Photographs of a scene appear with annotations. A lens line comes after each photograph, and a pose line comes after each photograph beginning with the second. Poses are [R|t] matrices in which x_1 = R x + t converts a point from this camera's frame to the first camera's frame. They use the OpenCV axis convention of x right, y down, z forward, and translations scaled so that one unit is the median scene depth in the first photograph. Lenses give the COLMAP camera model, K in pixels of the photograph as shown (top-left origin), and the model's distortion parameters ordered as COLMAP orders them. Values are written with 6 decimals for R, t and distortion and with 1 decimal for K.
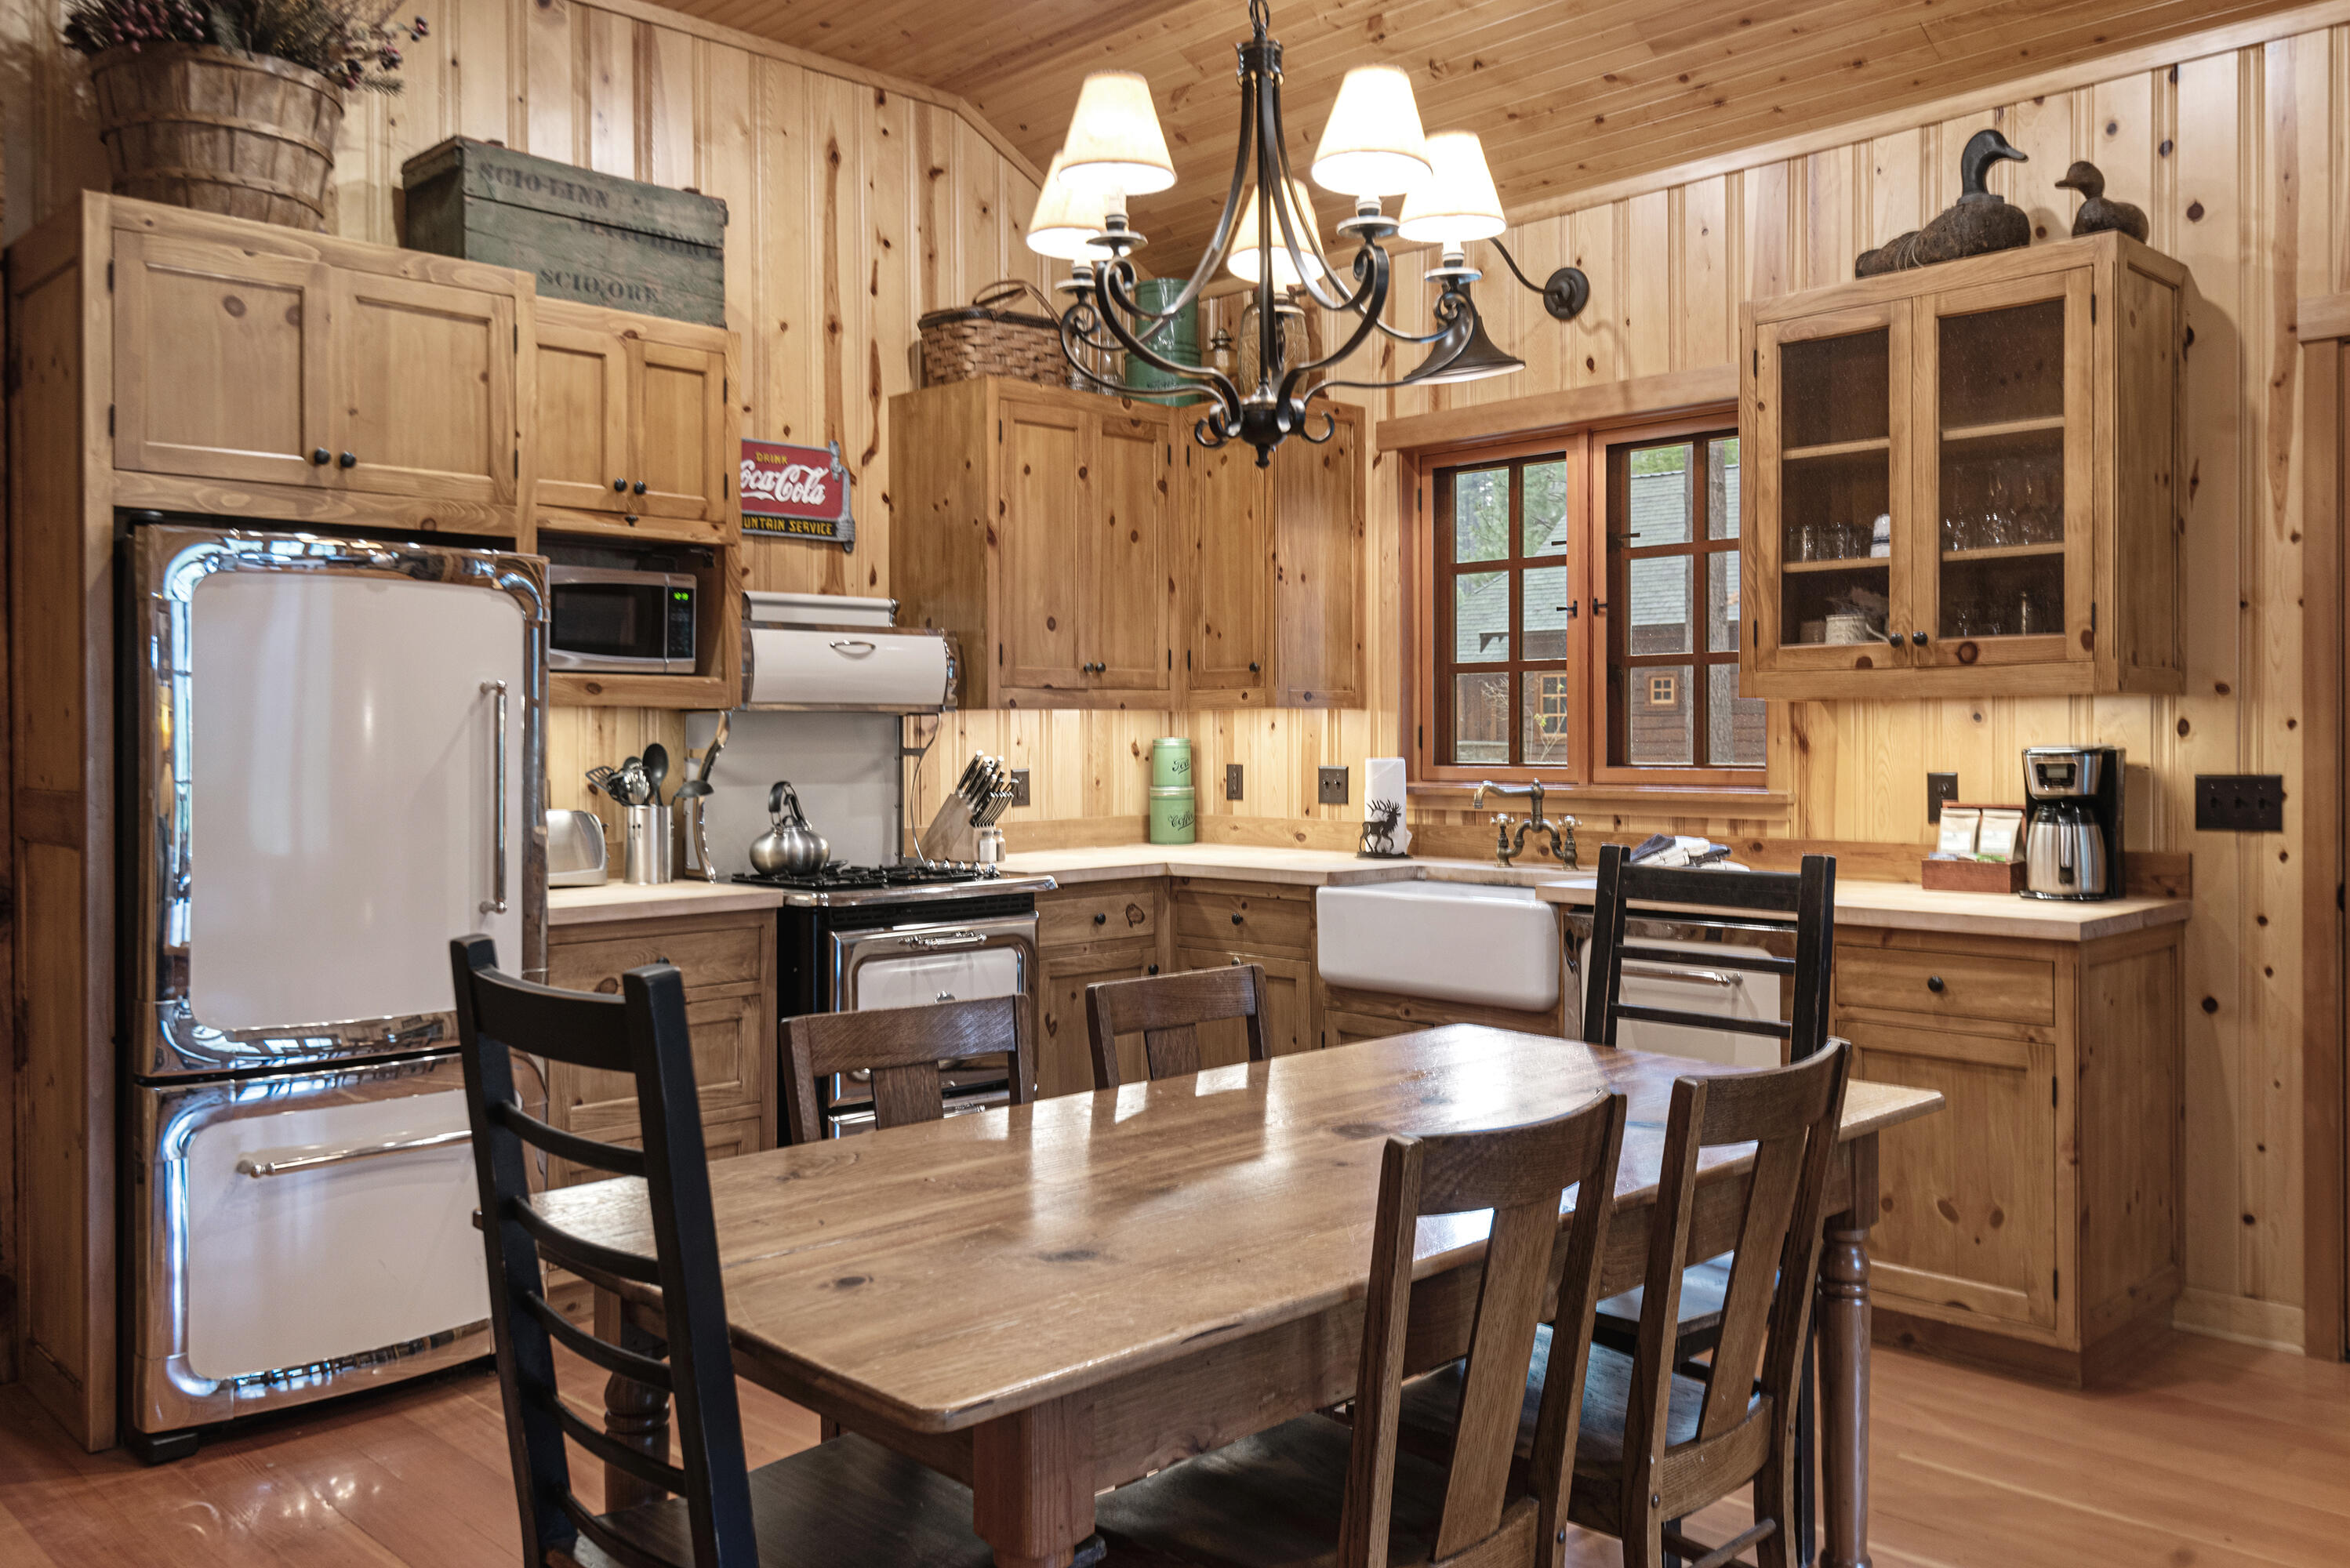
lens RADIAL K [[1853.0, 0, 1175.0], [0, 1853.0, 784.0], [0, 0, 1]] dist [-0.000090, -0.000931]
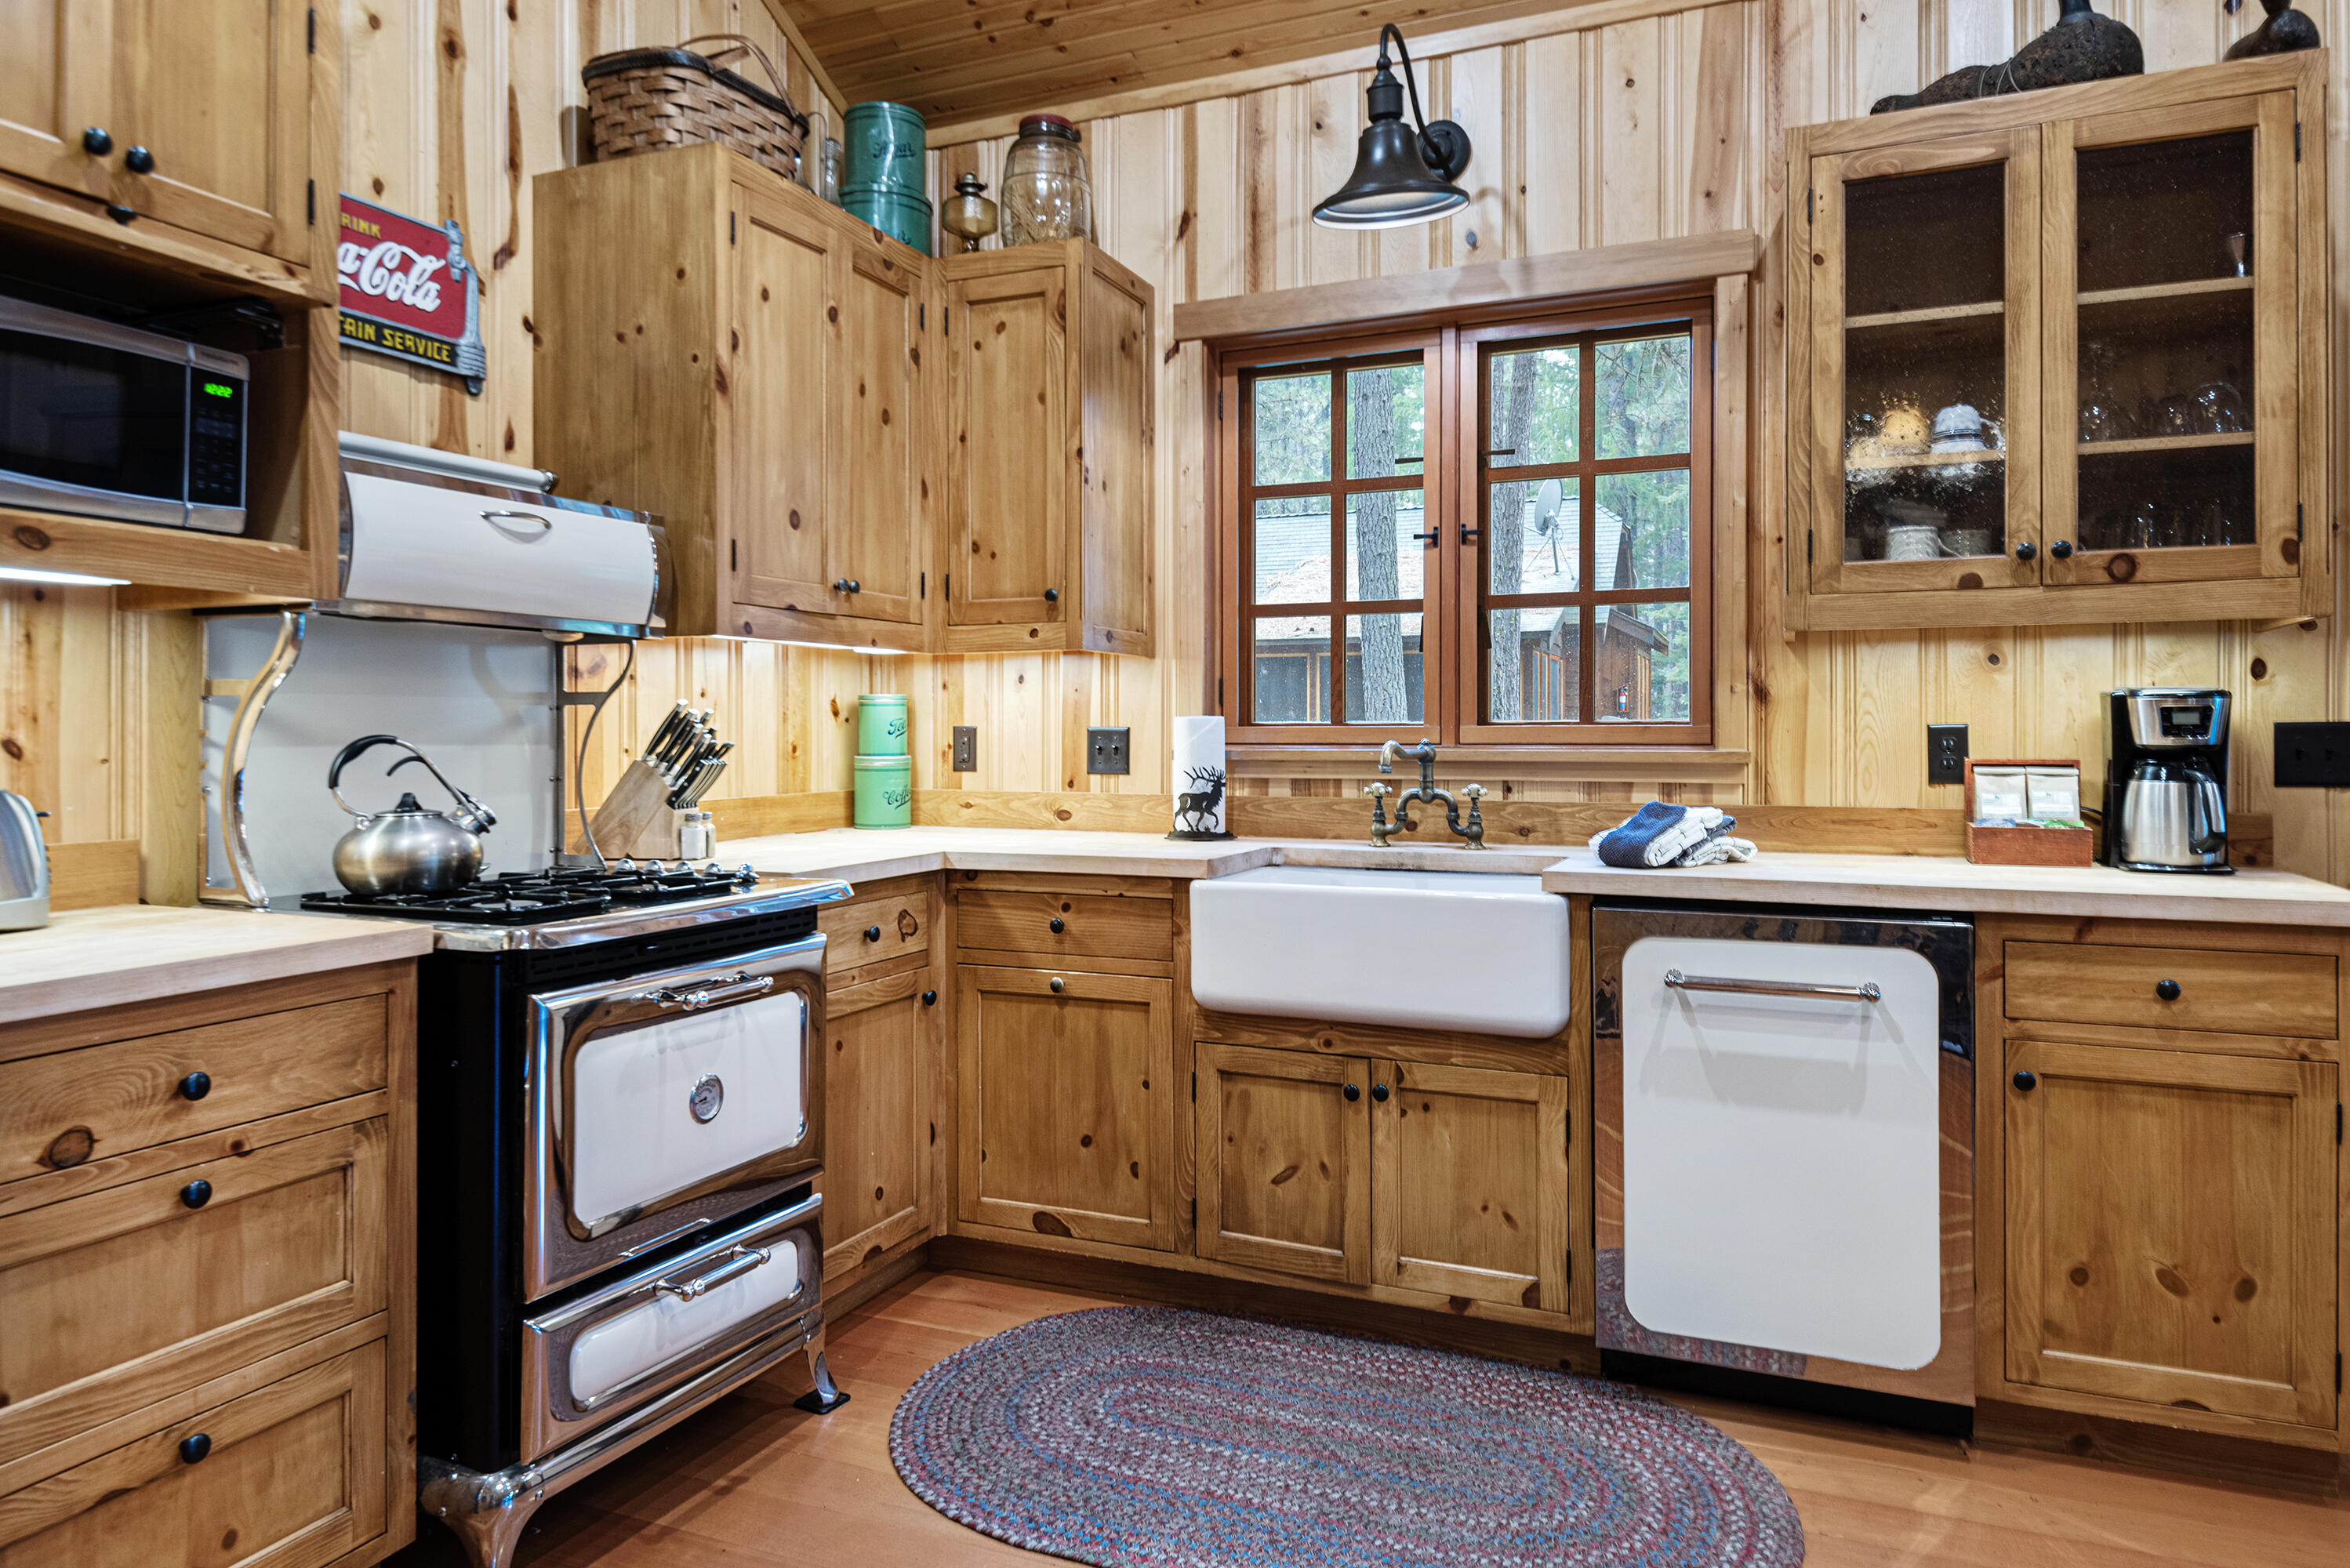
lens RADIAL K [[1494.7, 0, 1177.5], [0, 1494.7, 749.0], [0, 0, 1]] dist [0.029220, -0.033672]
pose [[0.926905, -0.001205, 0.375294, -0.150056], [0.007185, 0.999869, -0.014535, 0.010829], [-0.375228, 0.016169, 0.926792, 0.426643]]
